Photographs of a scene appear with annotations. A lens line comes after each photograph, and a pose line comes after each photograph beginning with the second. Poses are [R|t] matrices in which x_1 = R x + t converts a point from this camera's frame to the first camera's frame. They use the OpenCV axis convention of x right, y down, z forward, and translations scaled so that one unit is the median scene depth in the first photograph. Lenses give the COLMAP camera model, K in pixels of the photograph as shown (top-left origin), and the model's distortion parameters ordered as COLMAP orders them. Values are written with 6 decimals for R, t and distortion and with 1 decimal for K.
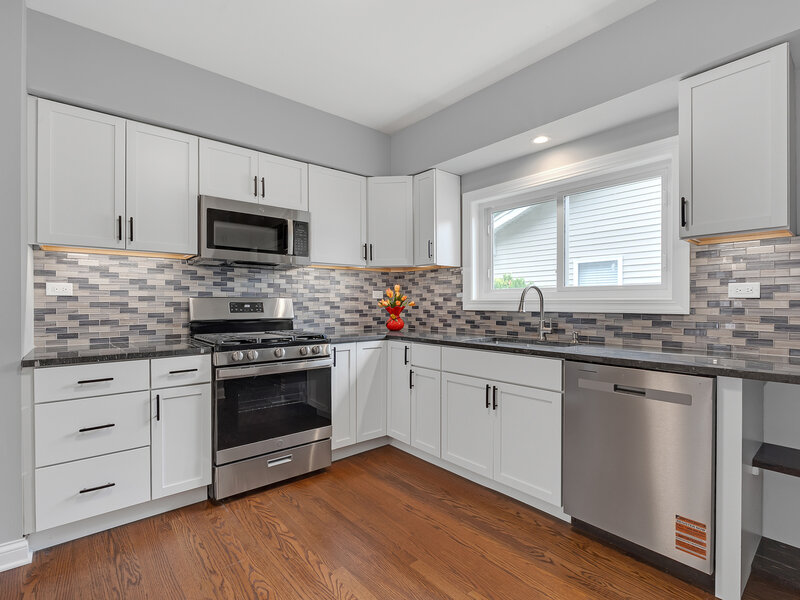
lens RADIAL K [[401.6, 0, 404.4], [0, 401.6, 300.4], [0, 0, 1]] dist [0.003248, -0.001592]
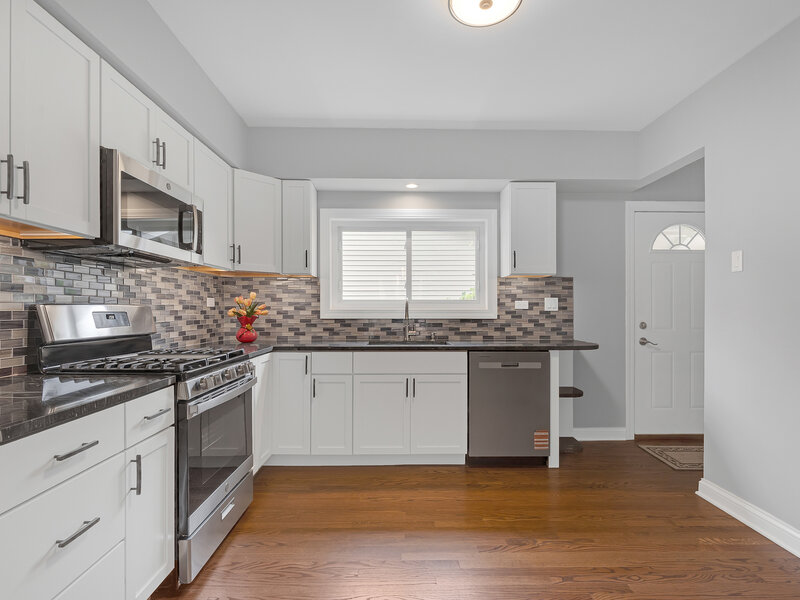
lens RADIAL K [[401.6, 0, 405.4], [0, 401.6, 306.5], [0, 0, 1]] dist [0.003248, -0.001592]
pose [[0.627715, 0.008592, 0.778396, -0.649790], [-0.005160, 0.999963, -0.006876, -0.002231], [-0.778426, 0.000299, 0.627736, 0.196922]]
